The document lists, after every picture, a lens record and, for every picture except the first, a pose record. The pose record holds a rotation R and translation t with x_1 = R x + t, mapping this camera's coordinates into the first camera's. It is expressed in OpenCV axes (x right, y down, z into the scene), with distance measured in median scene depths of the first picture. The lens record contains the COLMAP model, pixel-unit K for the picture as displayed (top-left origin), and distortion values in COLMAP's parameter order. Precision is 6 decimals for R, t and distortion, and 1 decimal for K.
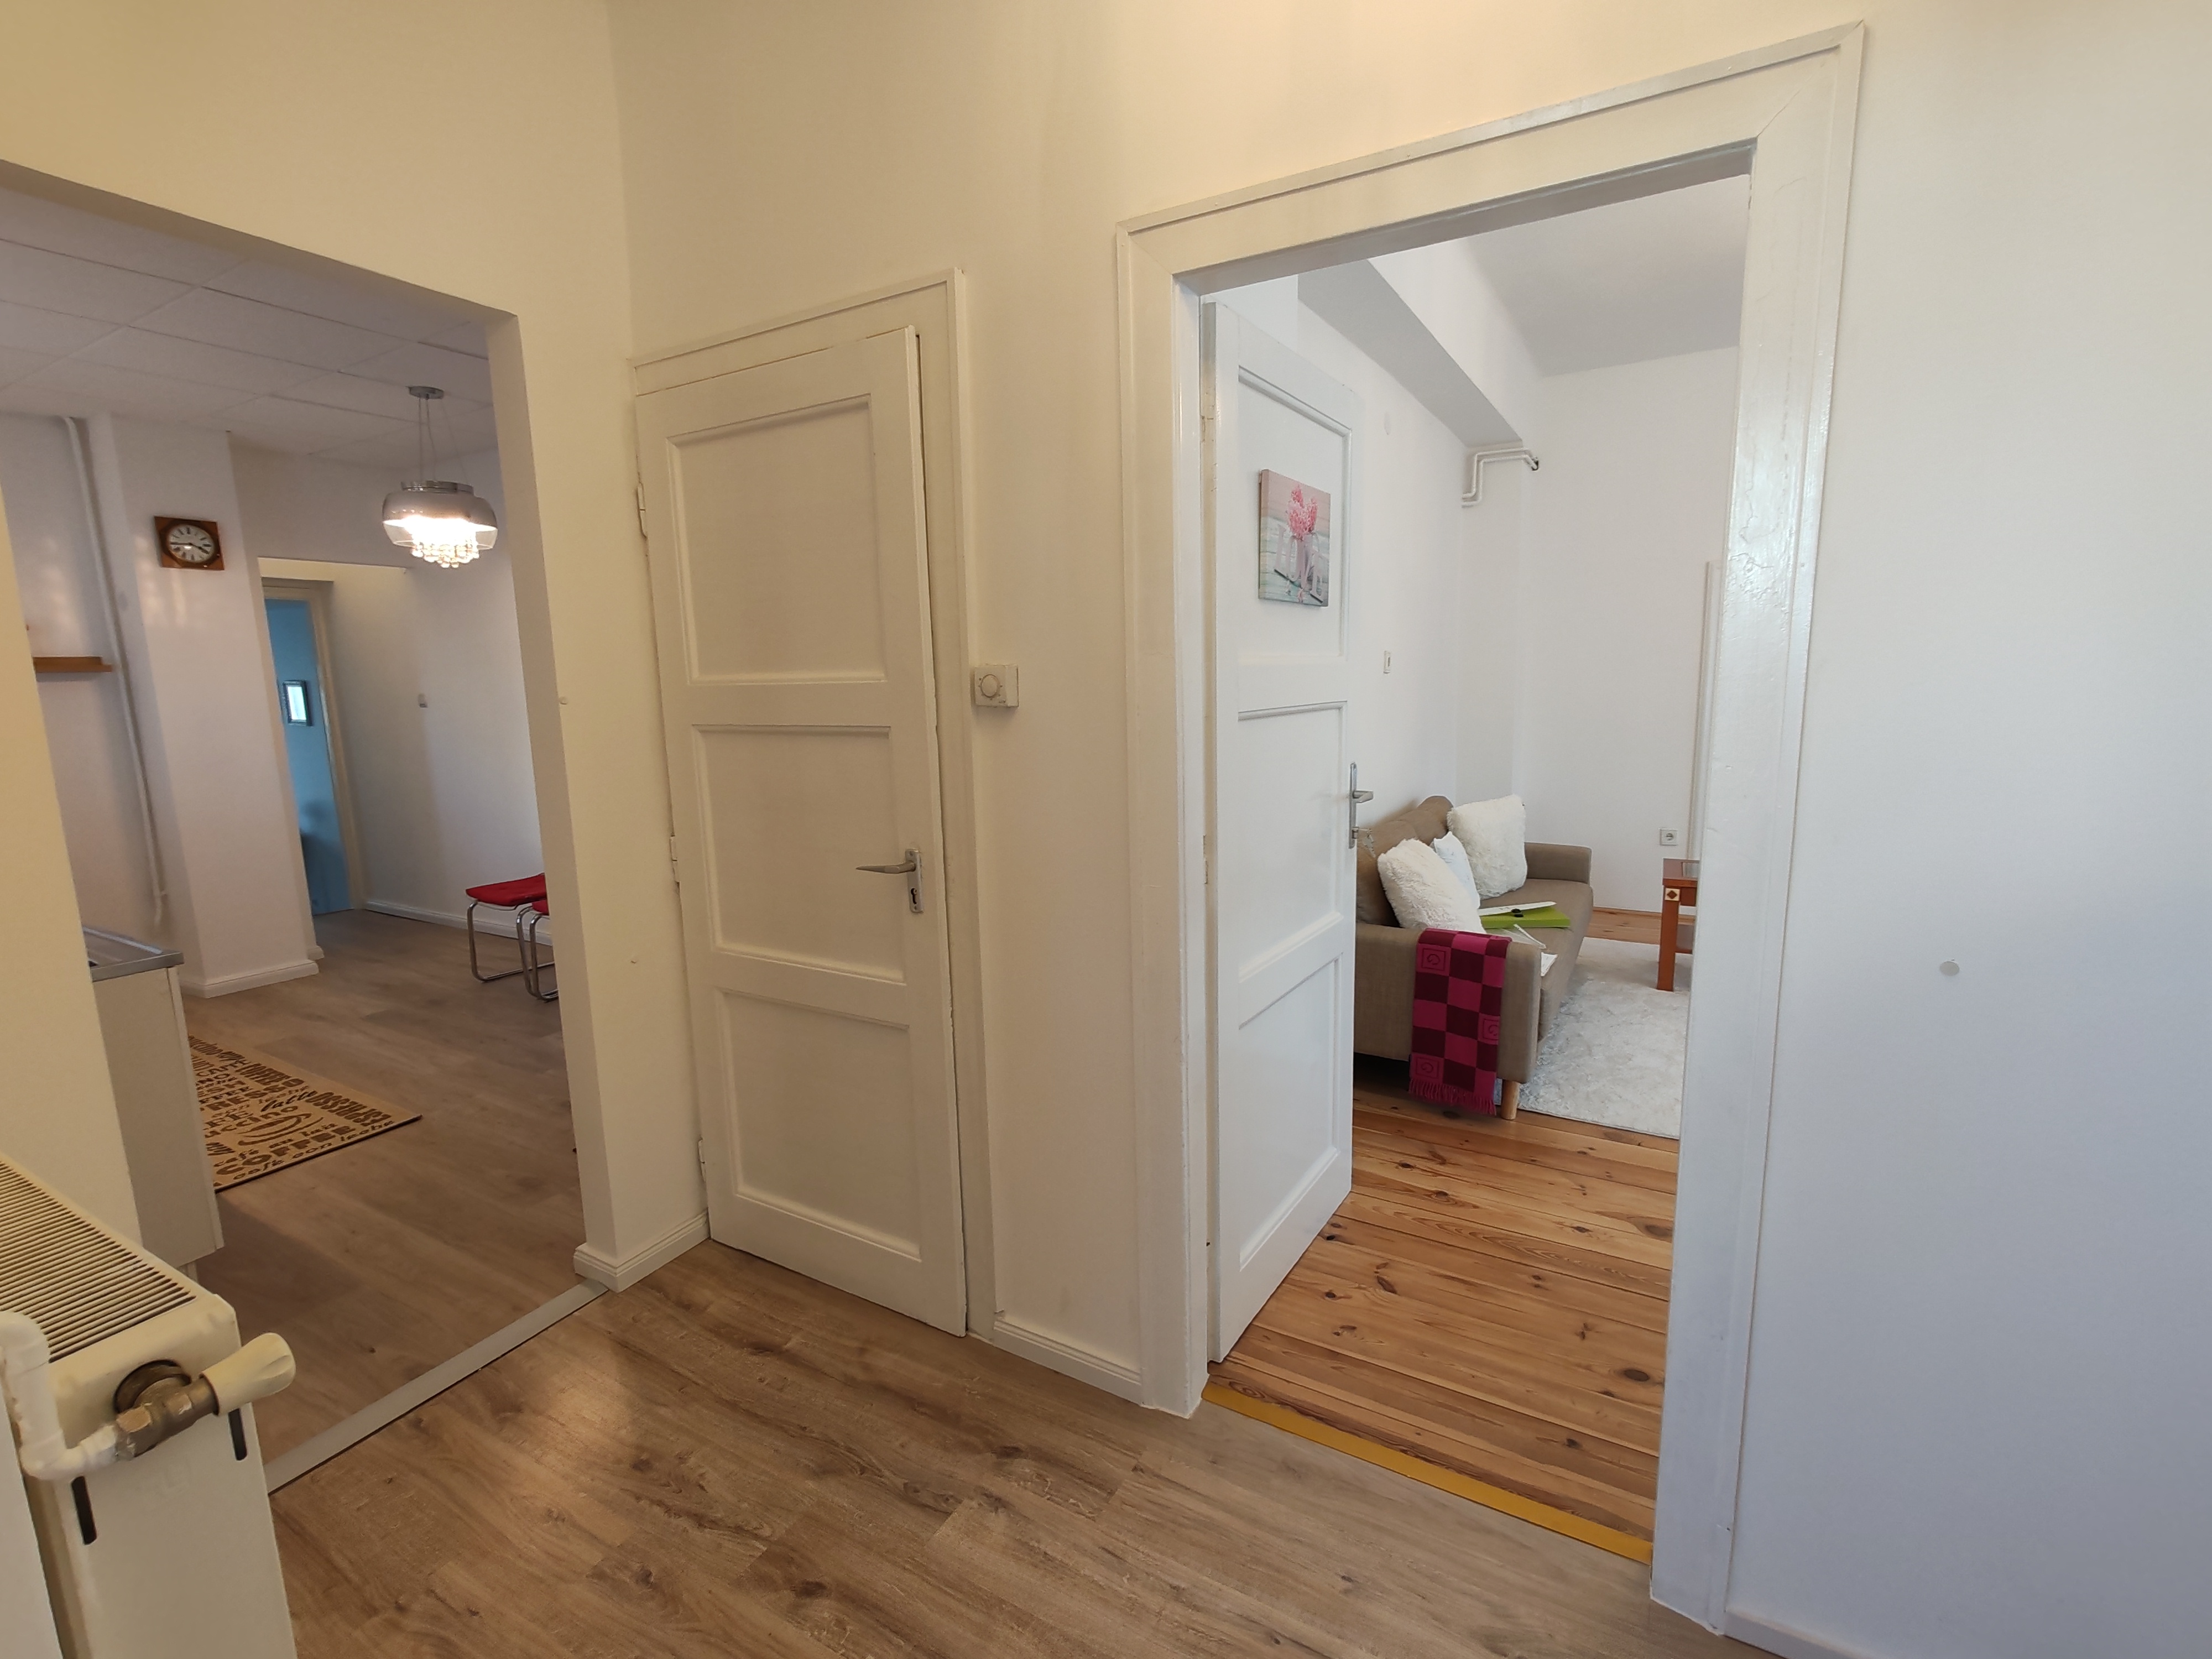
lens RADIAL K [[1003.7, 0, 1113.1], [0, 1003.7, 831.0], [0, 0, 1]] dist [-0.000089, 0.003222]
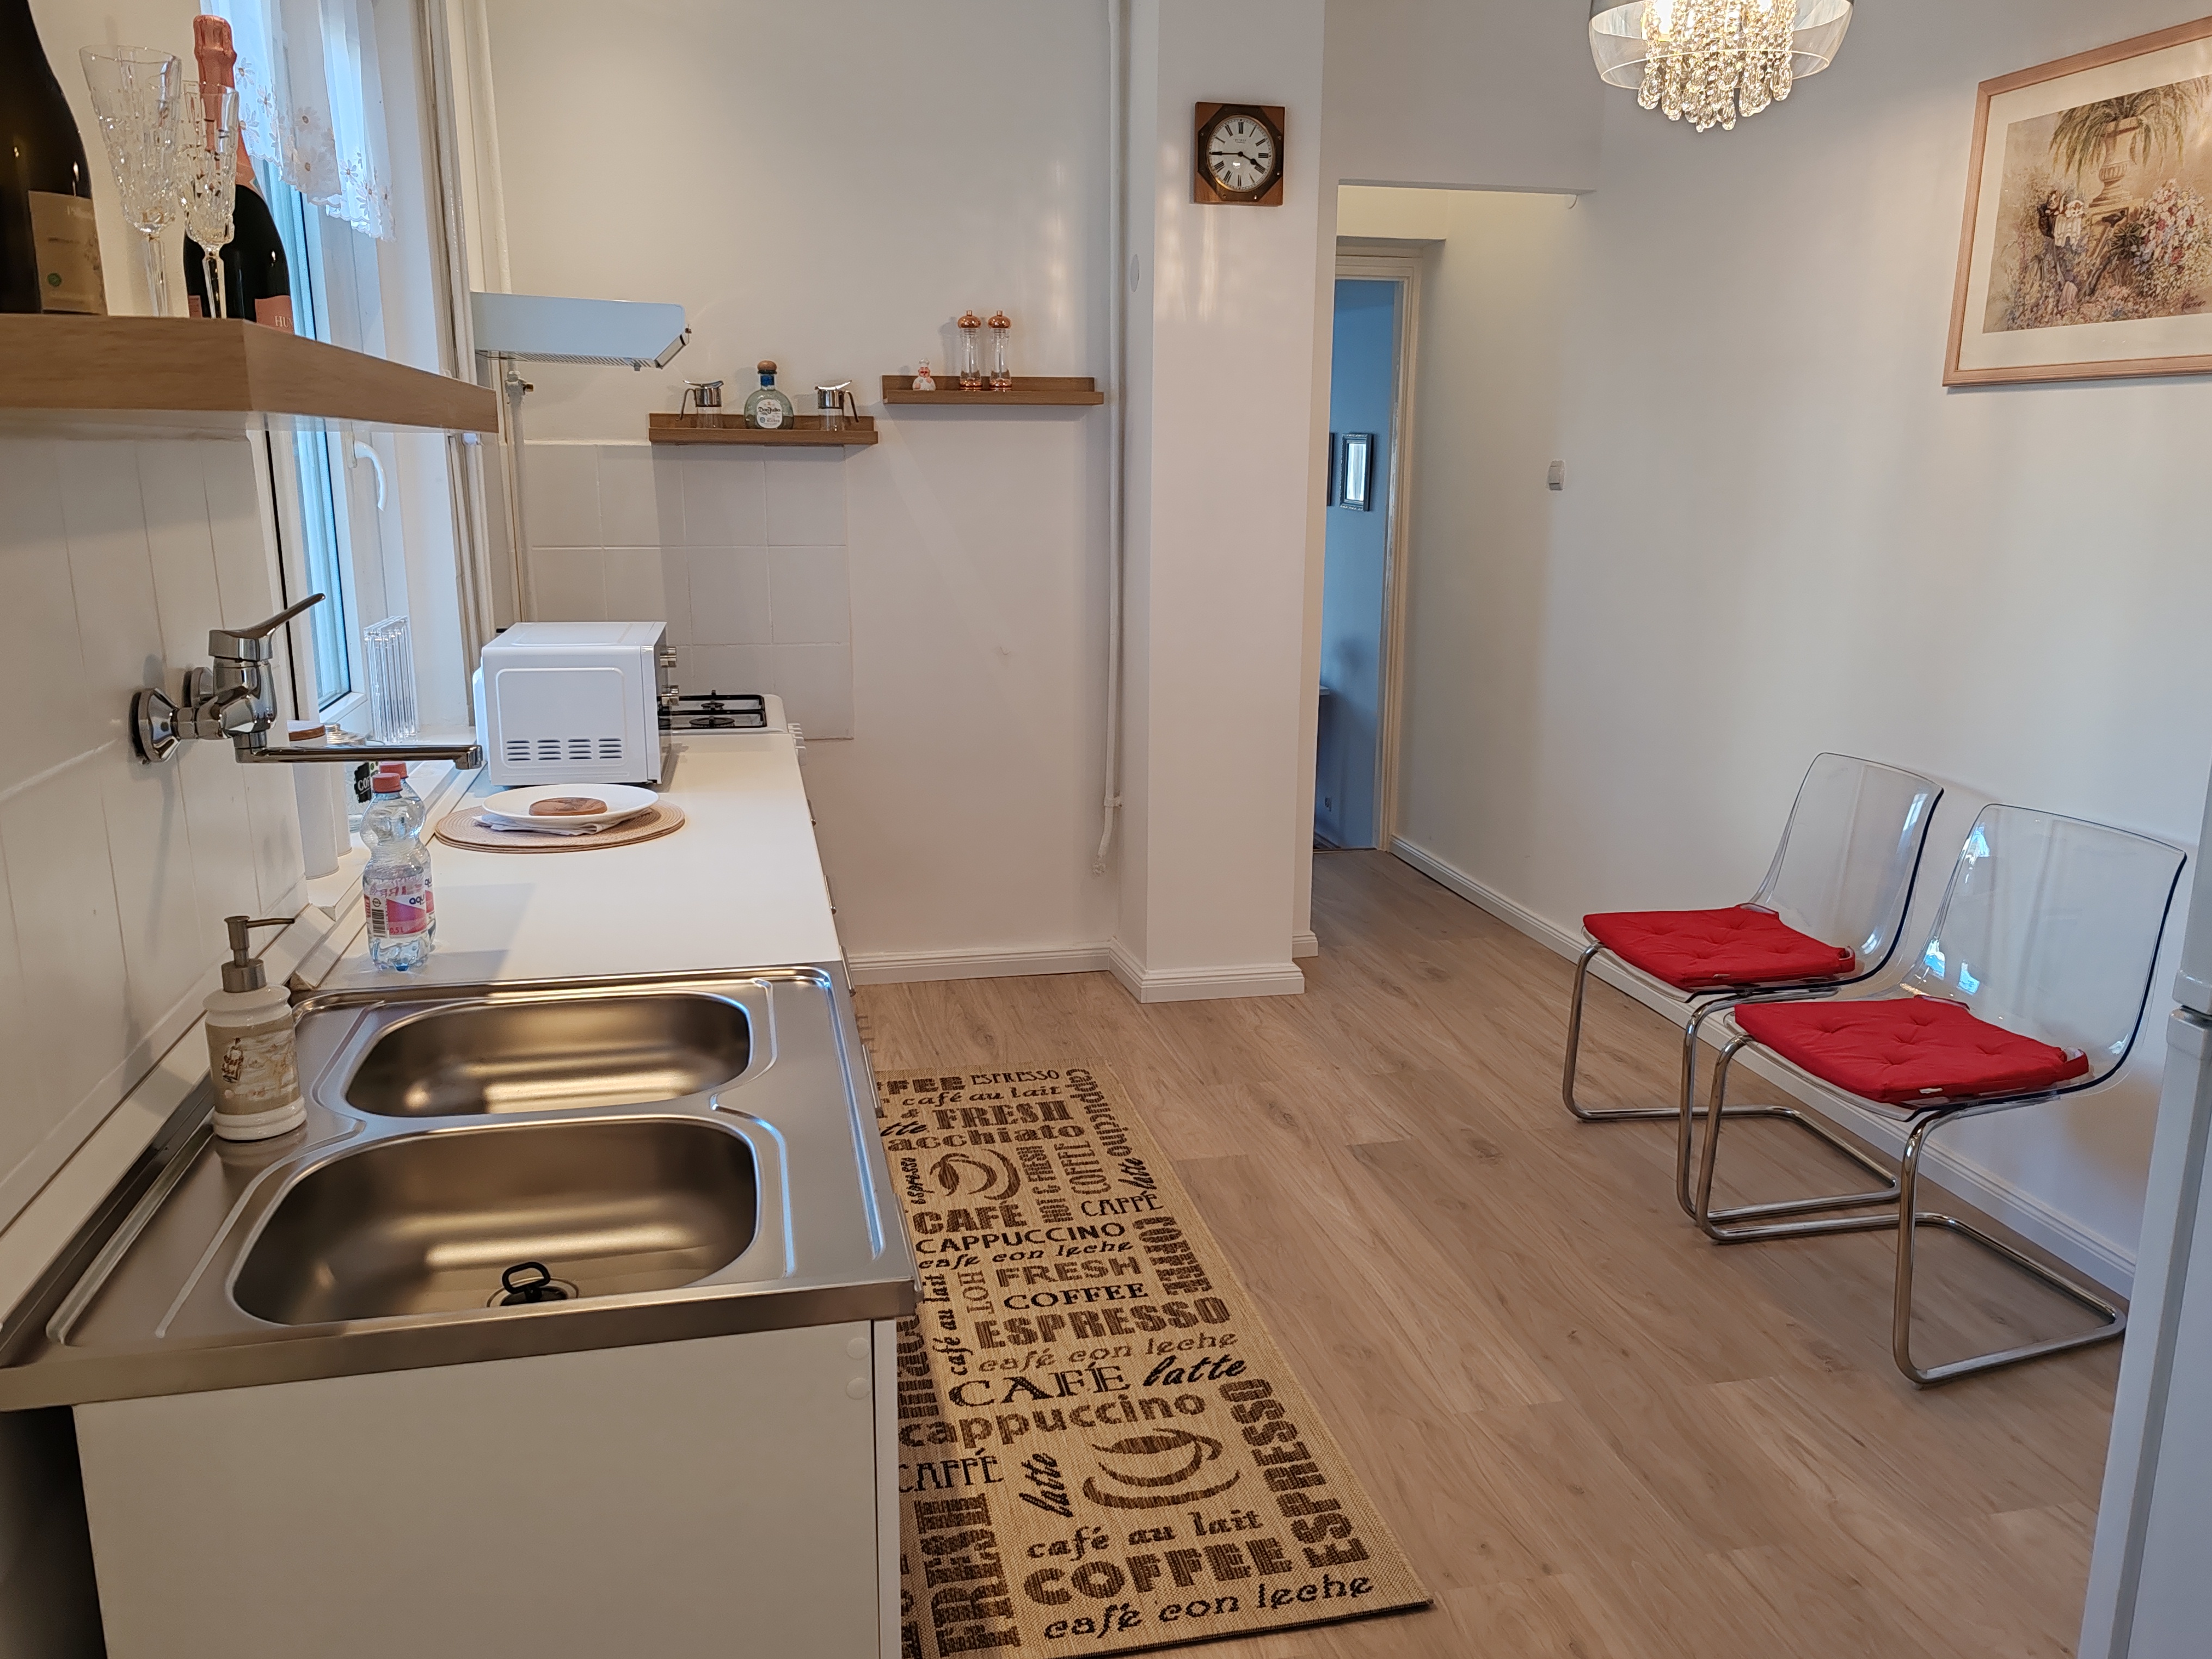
lens RADIAL K [[1694.7, 0, 1112.9], [0, 1694.7, 827.4], [0, 0, 1]] dist [0.025525, -0.001432]
pose [[0.681219, 0.187039, -0.707783, -0.288040], [-0.138321, 0.982282, 0.126448, -0.048633], [0.718894, 0.011762, 0.695021, 0.361883]]
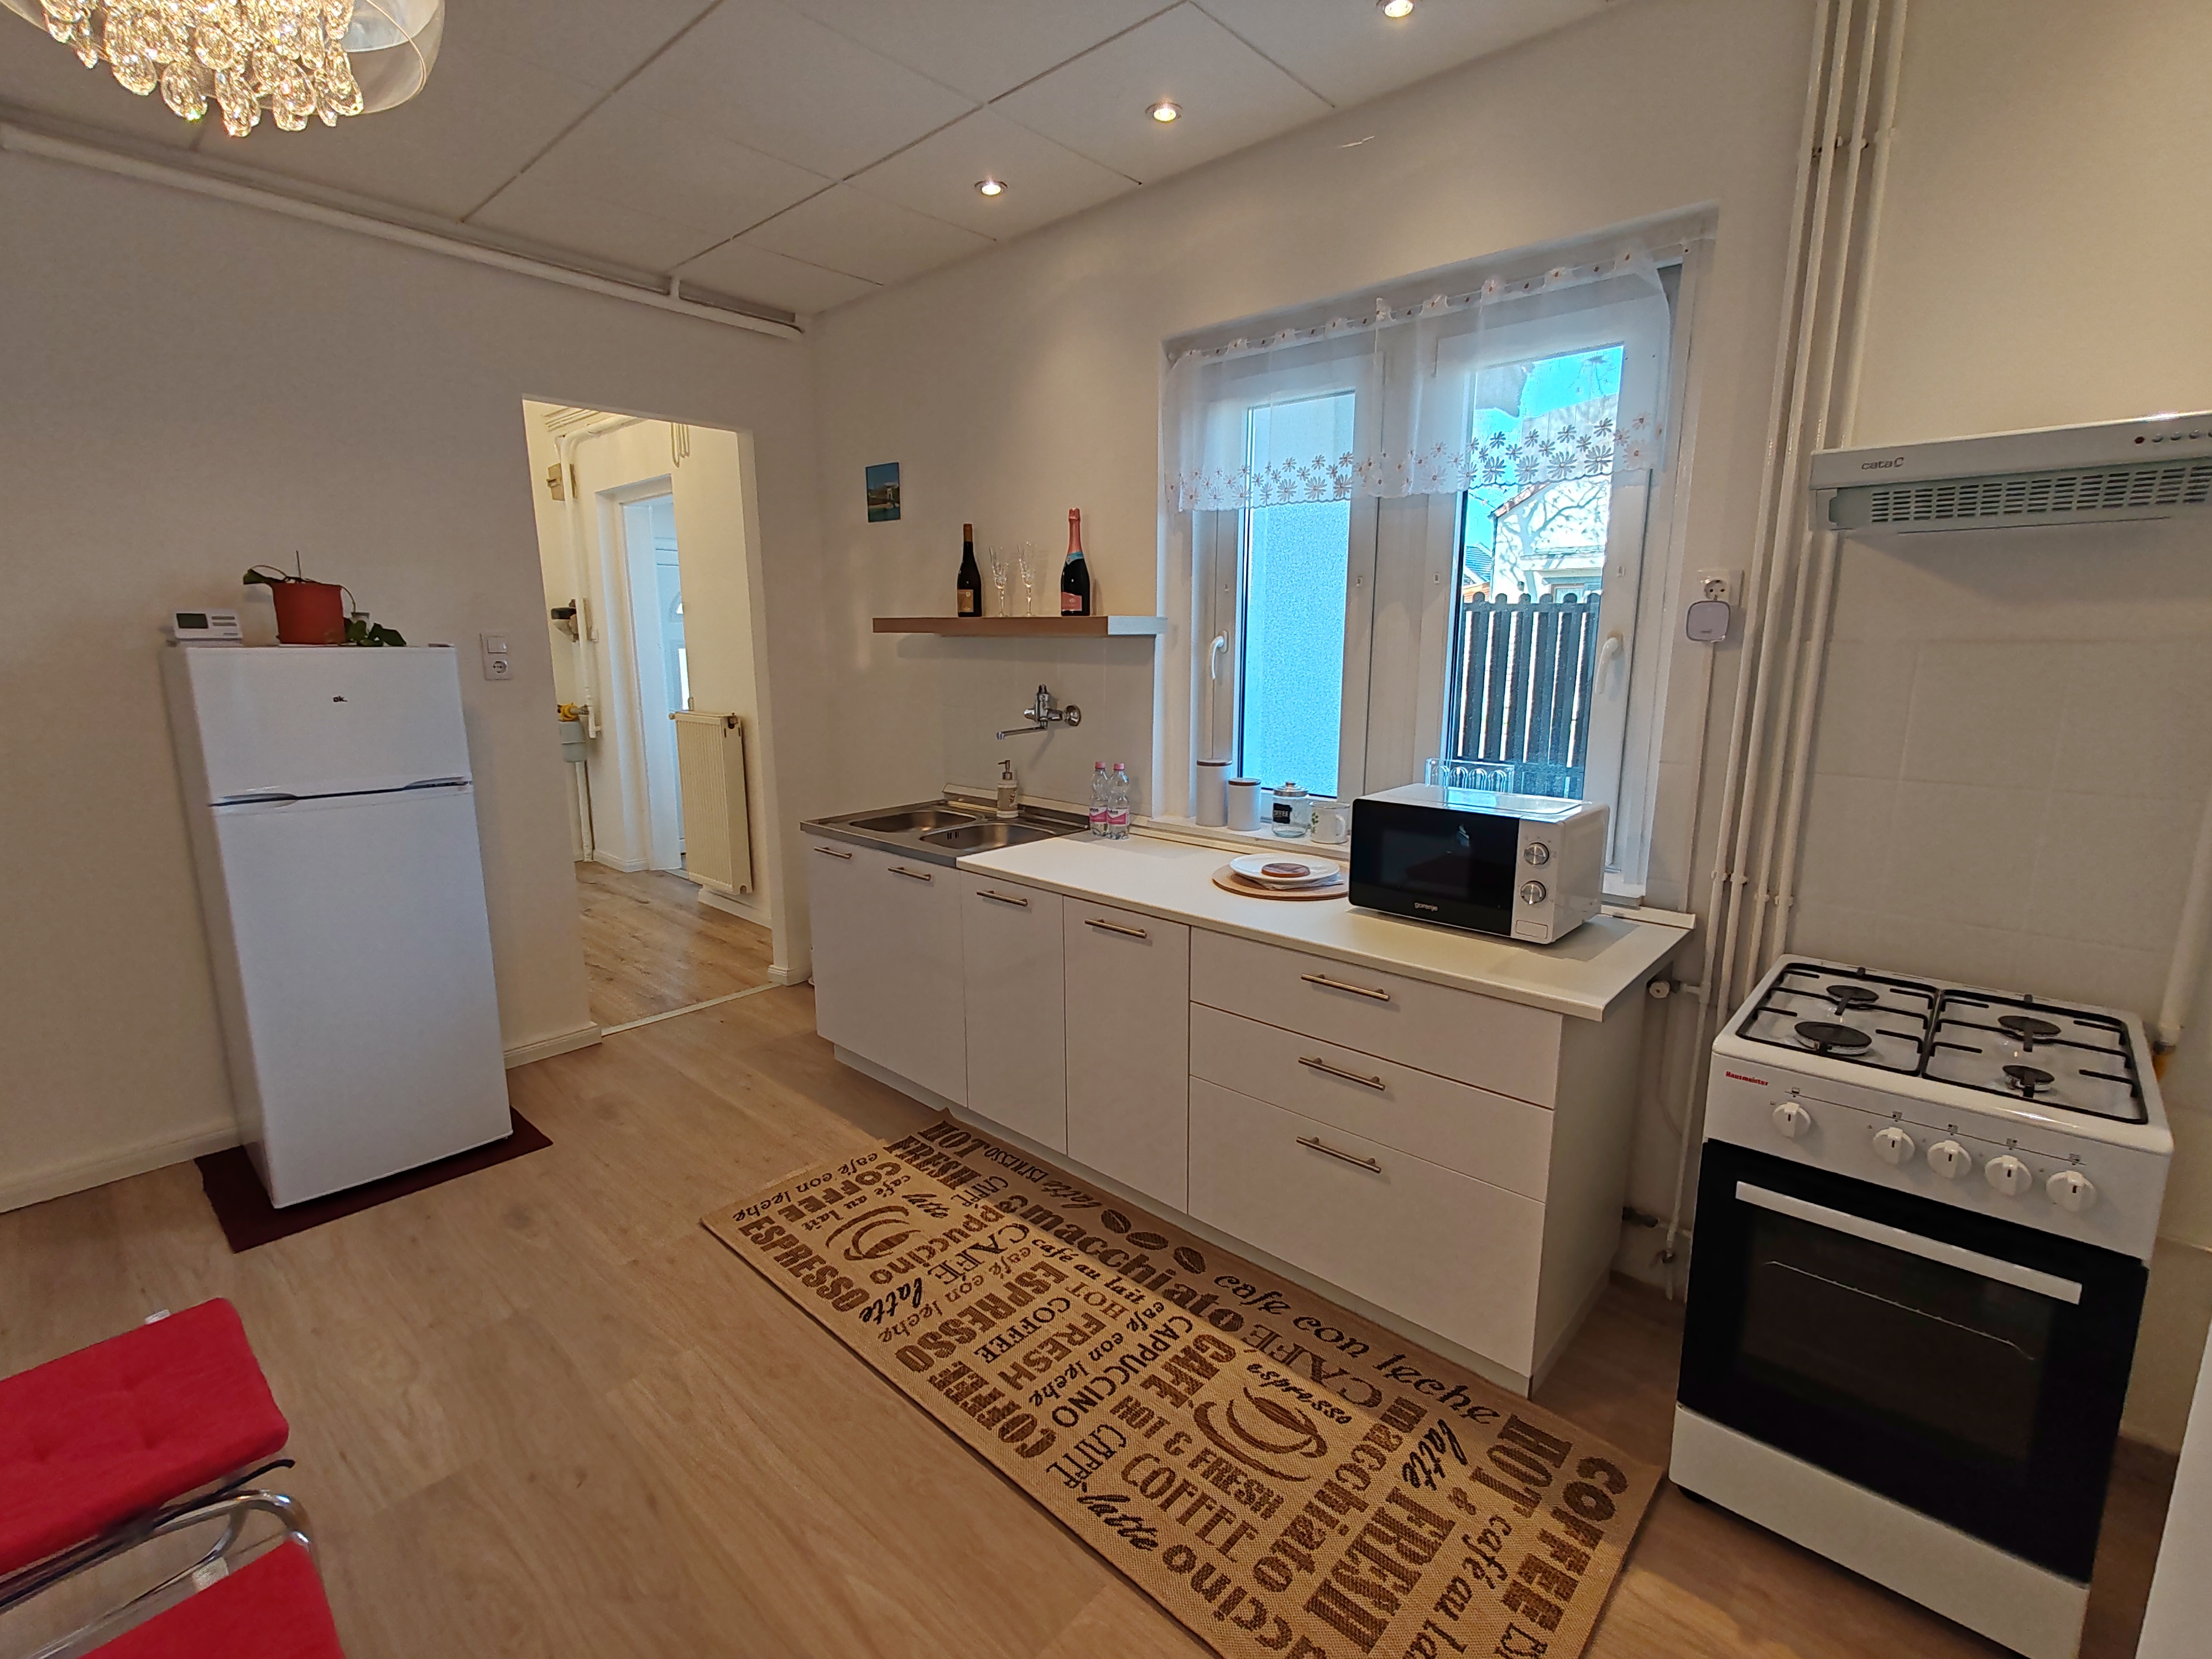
lens RADIAL K [[1003.7, 0, 1108.8], [0, 1003.7, 829.2], [0, 0, 1]] dist [-0.000089, 0.003222]
pose [[-0.978154, -0.015117, 0.207329, -0.871470], [0.056039, 0.941254, 0.333016, -0.166176], [-0.200183, 0.337360, -0.919845, 1.172900]]
